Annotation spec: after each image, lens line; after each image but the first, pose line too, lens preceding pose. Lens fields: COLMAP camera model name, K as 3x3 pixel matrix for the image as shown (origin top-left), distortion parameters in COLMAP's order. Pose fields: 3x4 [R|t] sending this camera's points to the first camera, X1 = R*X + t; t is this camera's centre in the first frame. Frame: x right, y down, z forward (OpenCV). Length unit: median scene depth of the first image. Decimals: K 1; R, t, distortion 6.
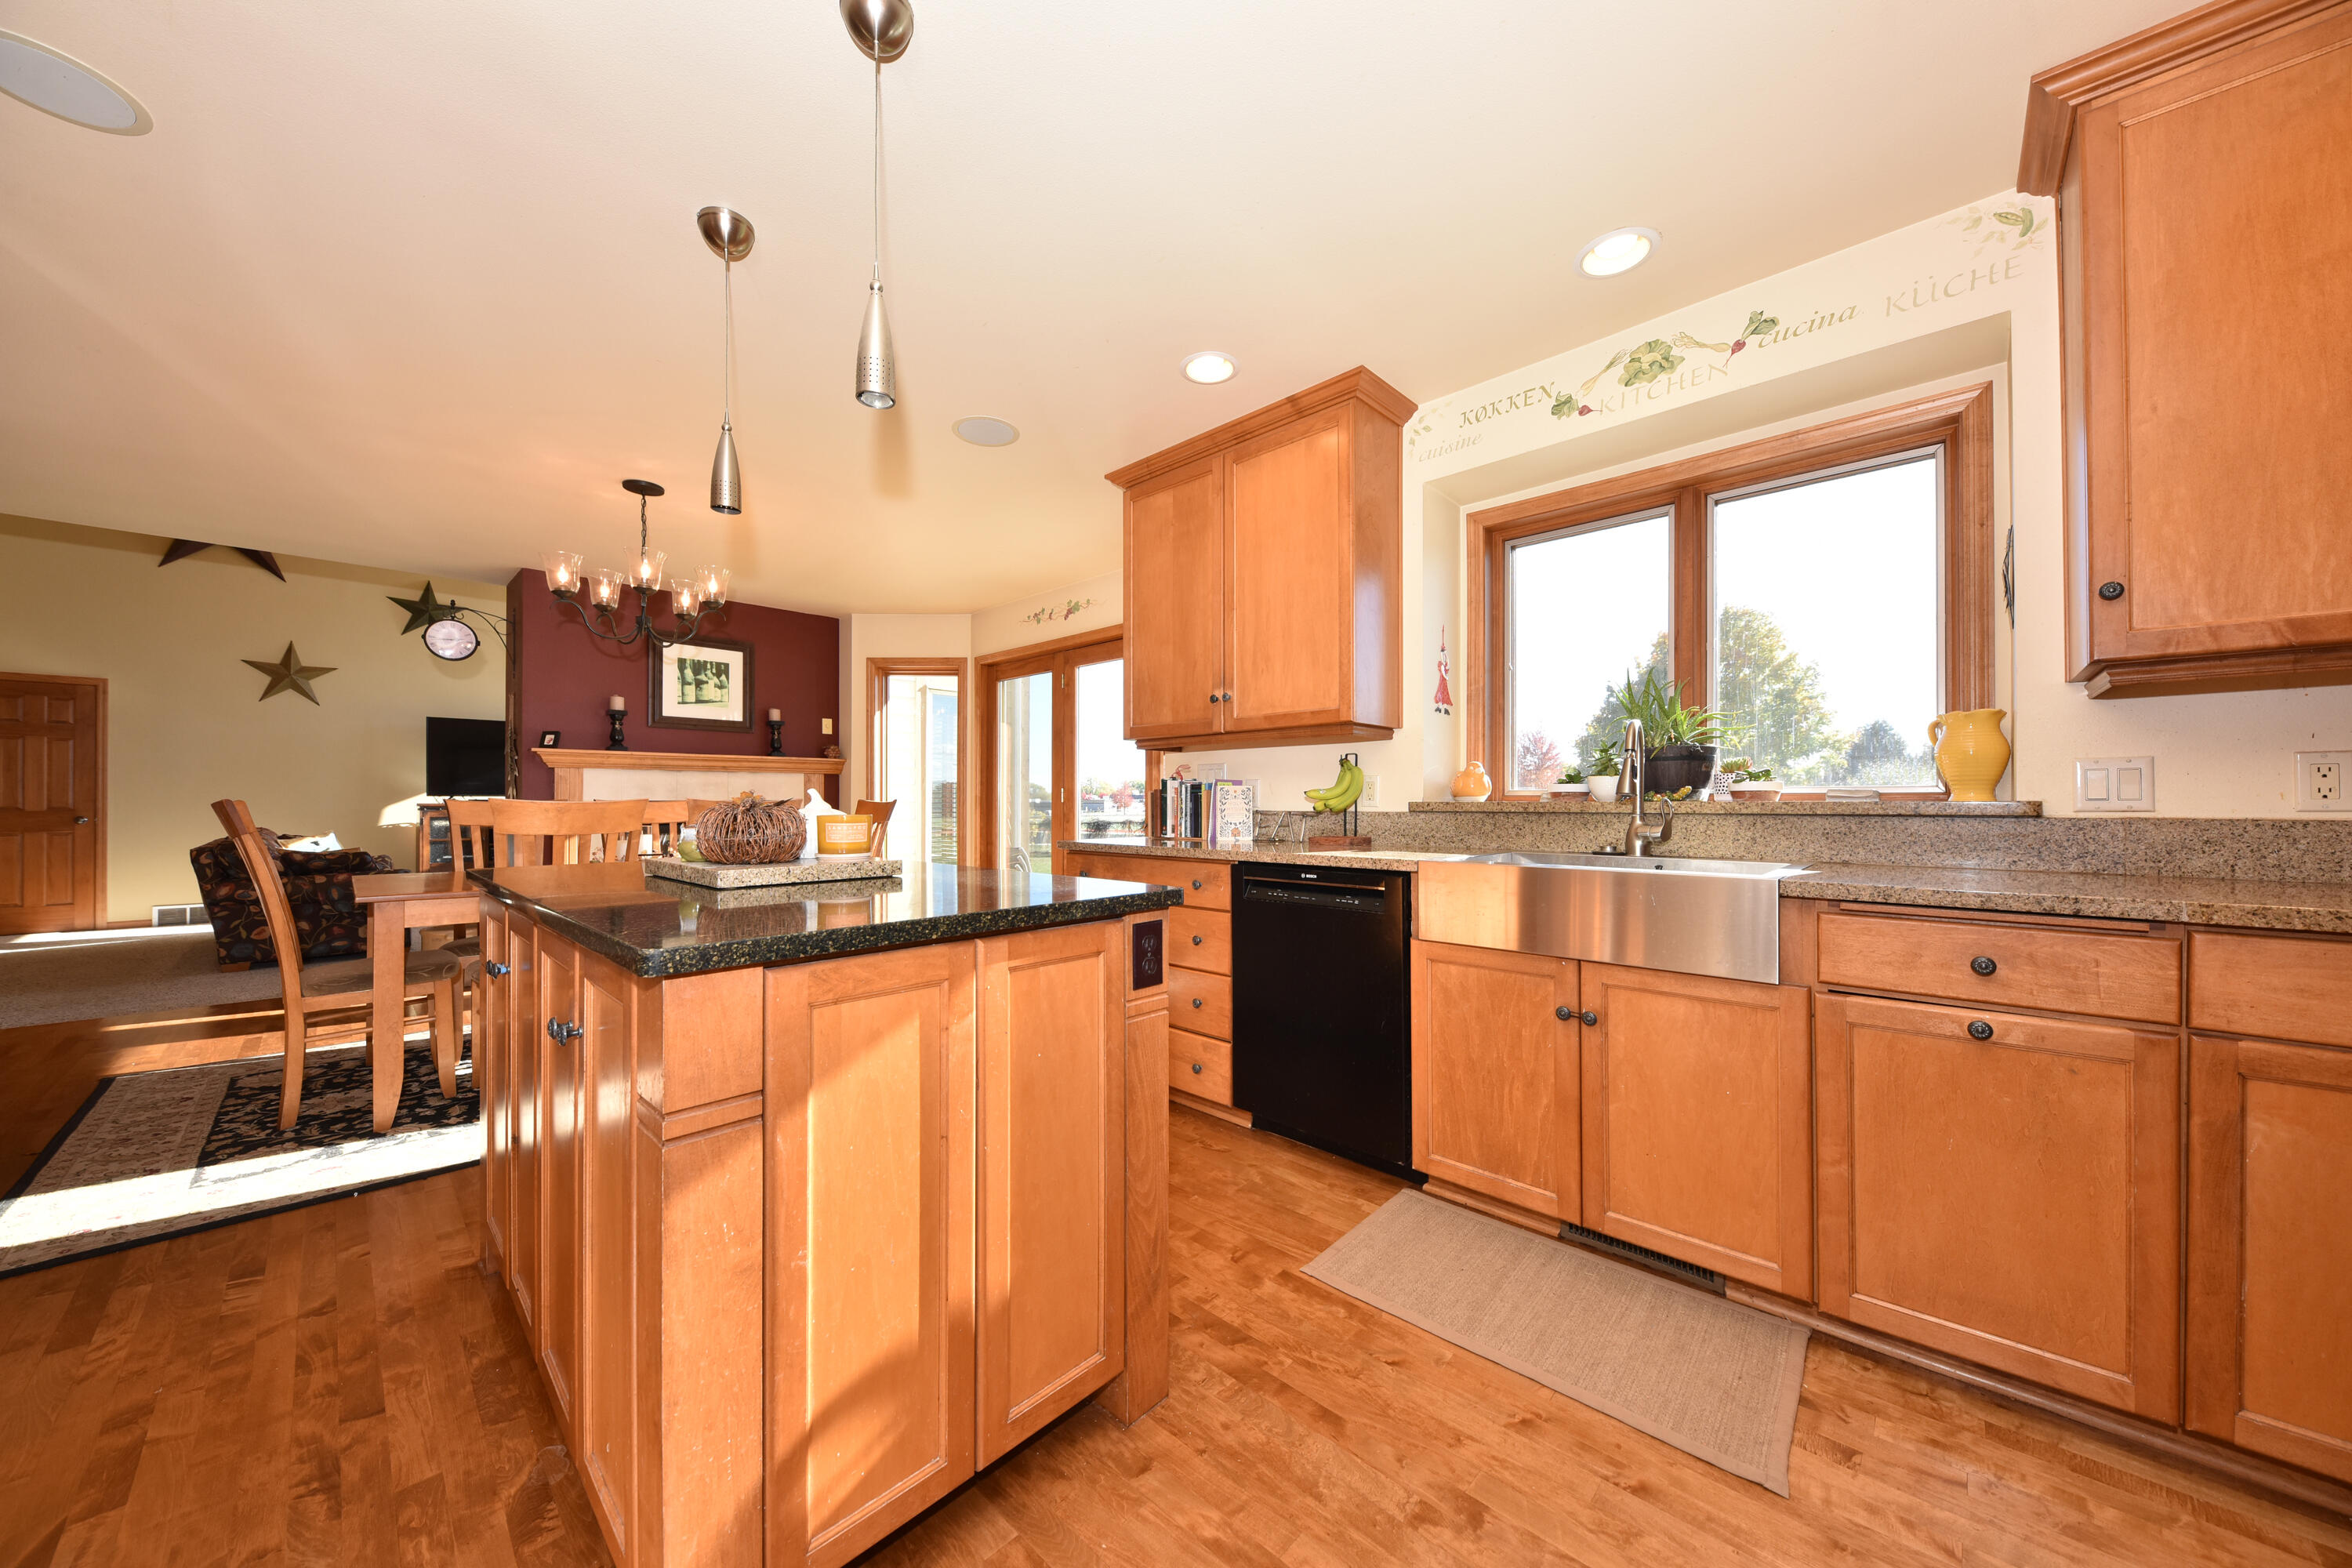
lens RADIAL K [[805.9, 0, 1175.9], [0, 805.9, 797.0], [0, 0, 1]] dist [-0.001158, -0.001319]
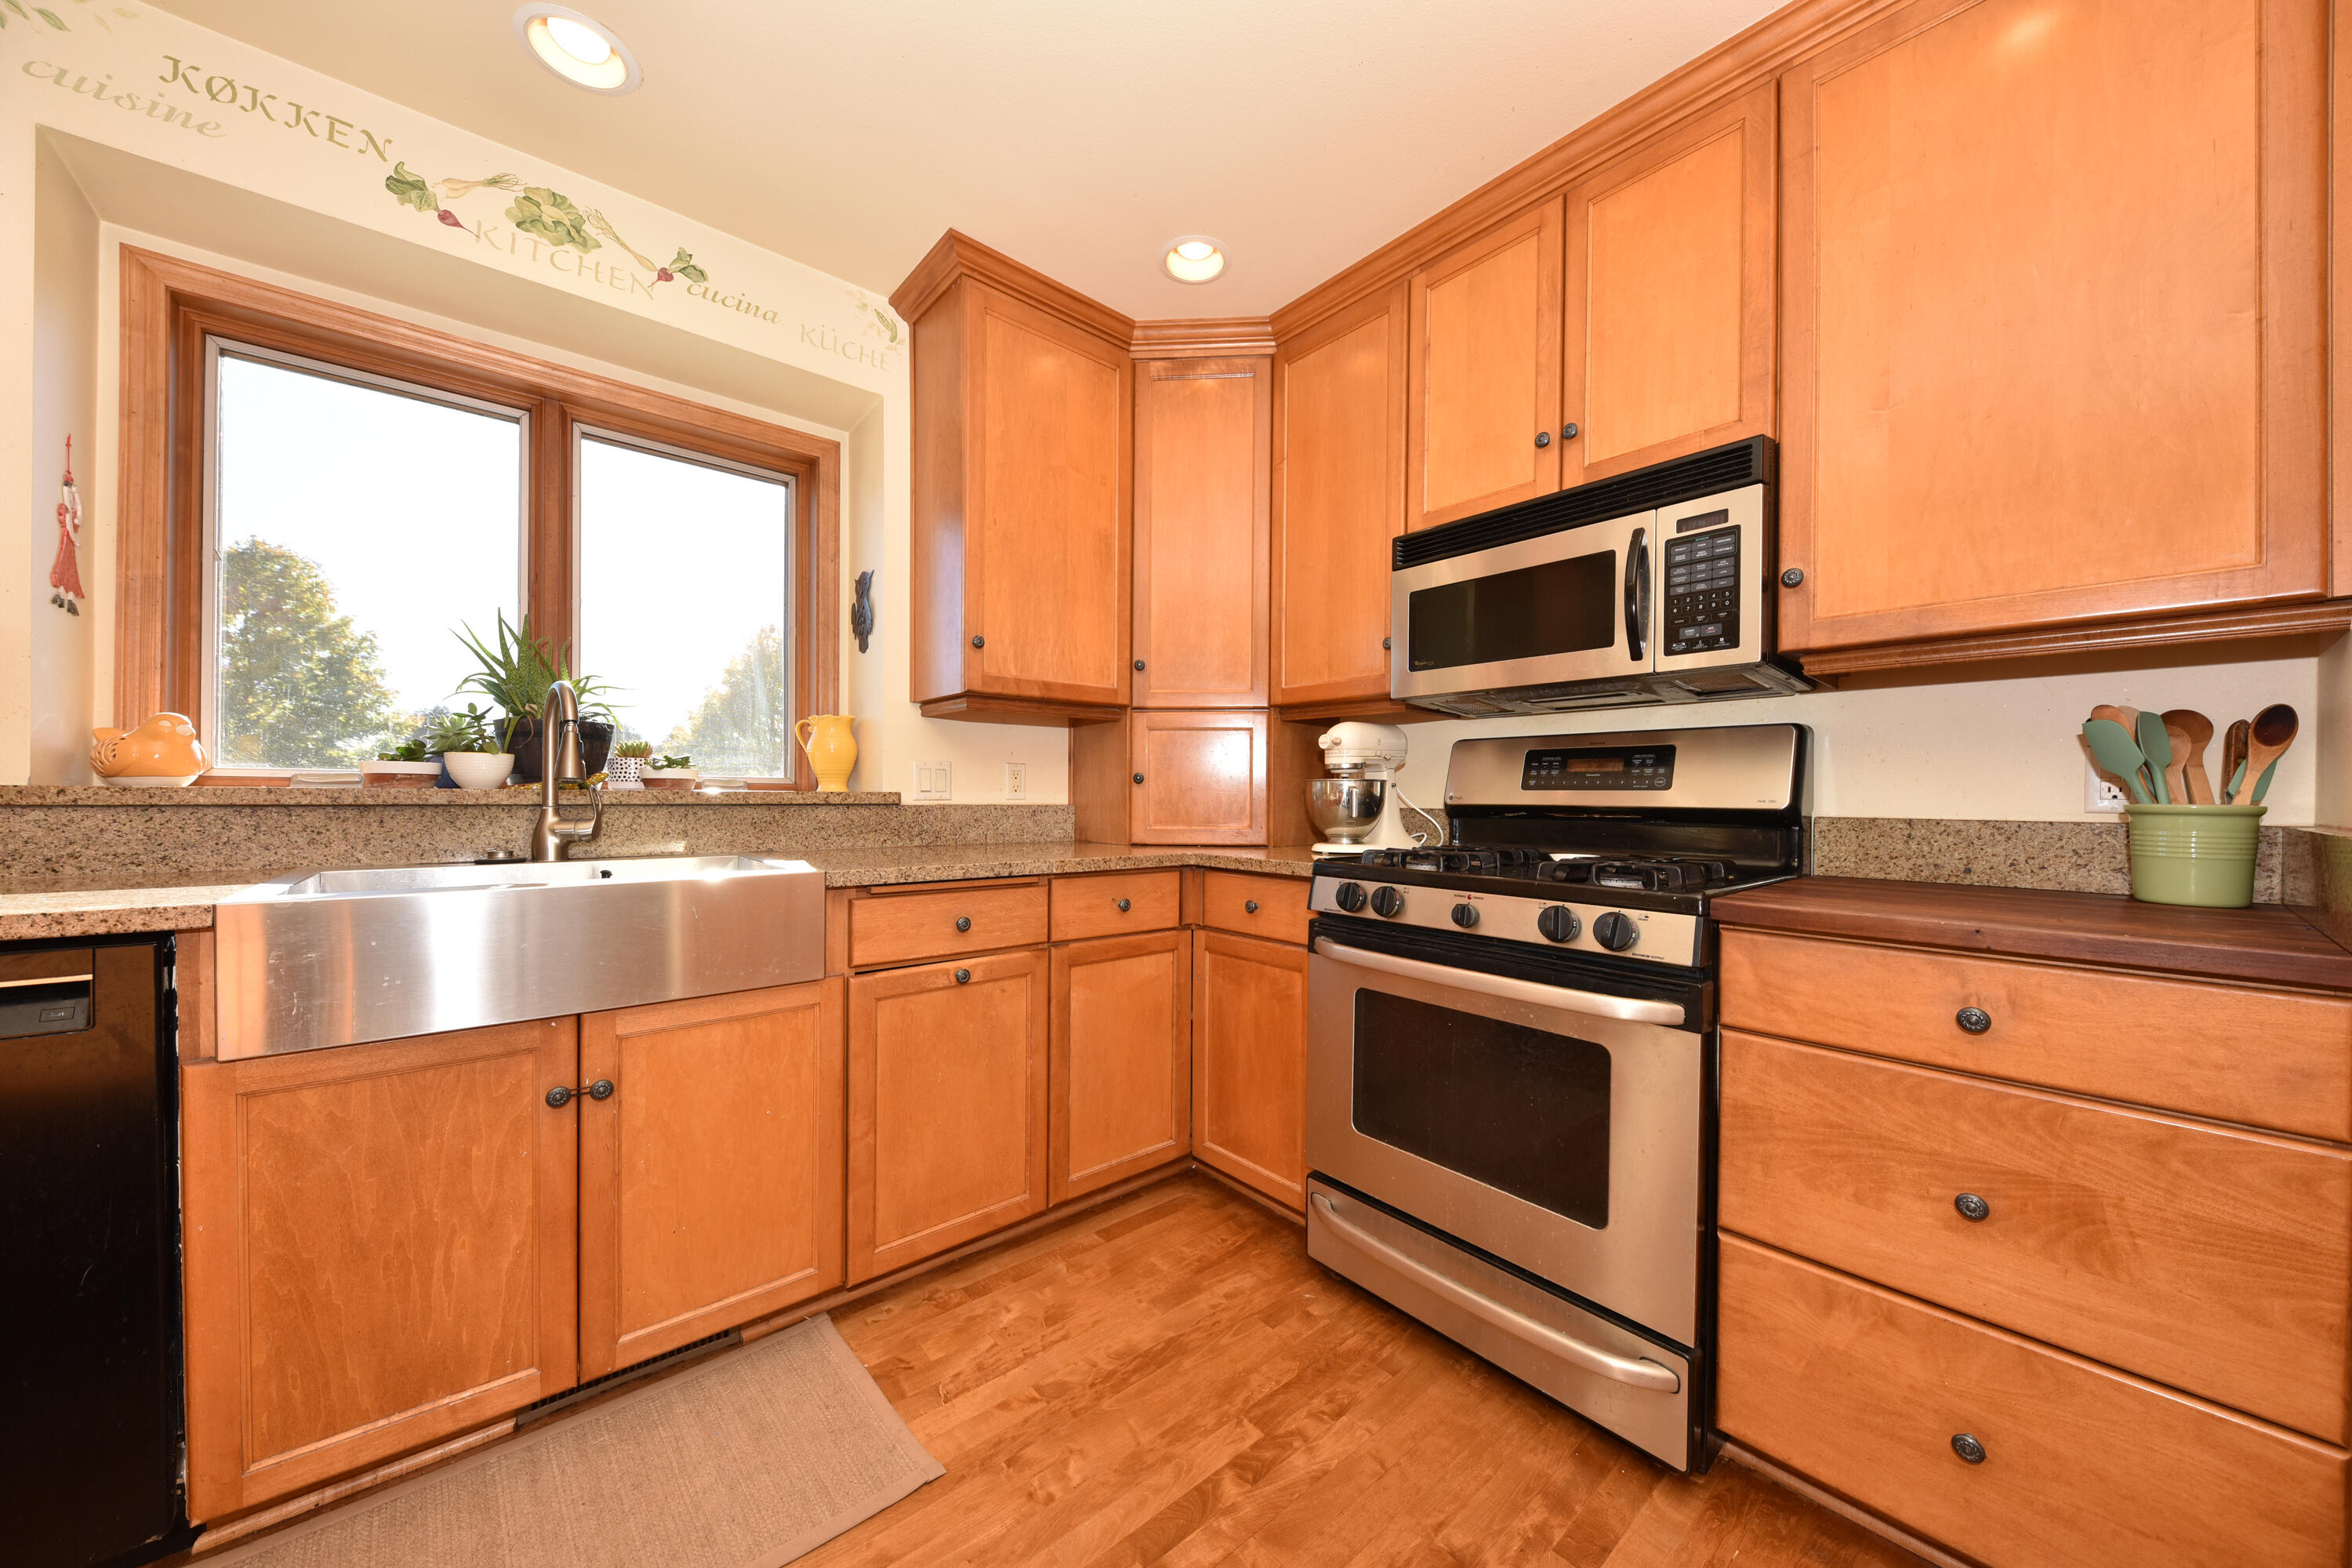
lens RADIAL K [[805.9, 0, 1175.3], [0, 805.9, 798.9], [0, 0, 1]] dist [-0.001158, -0.001319]
pose [[0.097136, -0.003535, 0.995265, -0.135380], [-0.013400, 0.999898, 0.004860, 0.003279], [-0.995181, -0.013809, 0.097079, 0.366614]]
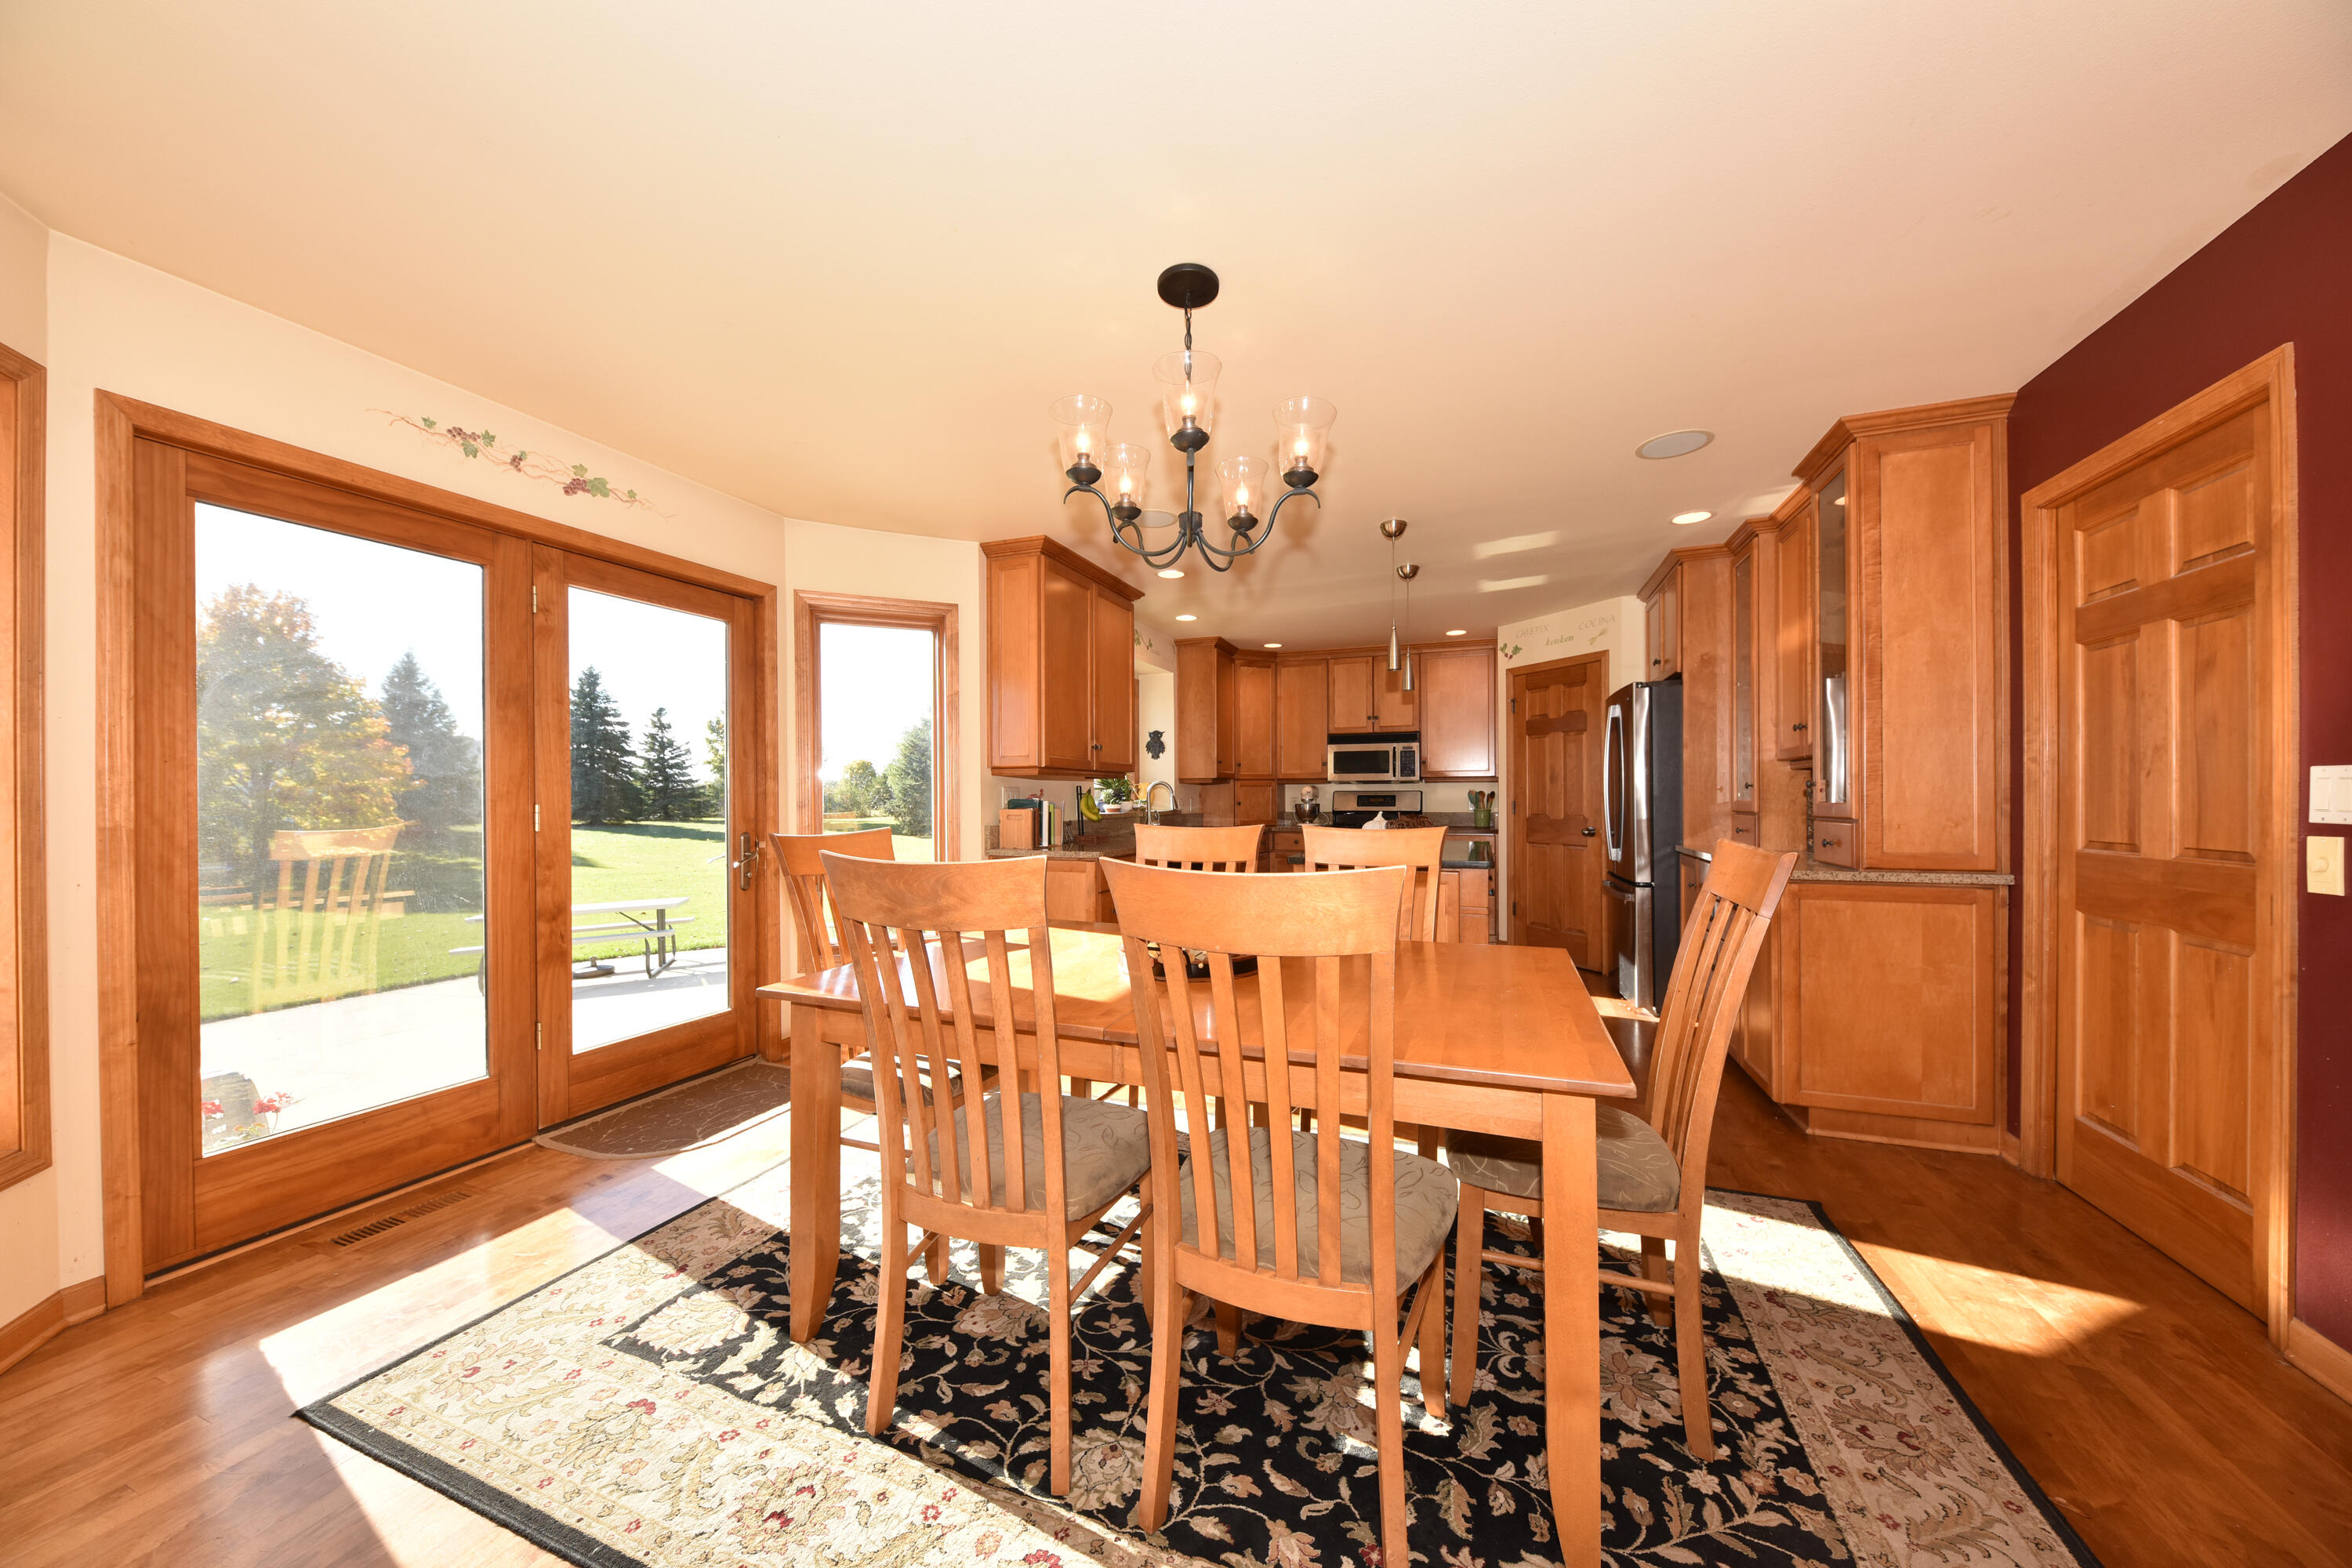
lens RADIAL K [[805.9, 0, 1177.7], [0, 805.9, 795.0], [0, 0, 1]] dist [-0.001158, -0.001319]
pose [[-0.378502, 0.003189, 0.925595, -1.746391], [-0.002575, 0.999987, -0.004498, -0.032109], [-0.925597, -0.004086, -0.378489, 1.804242]]
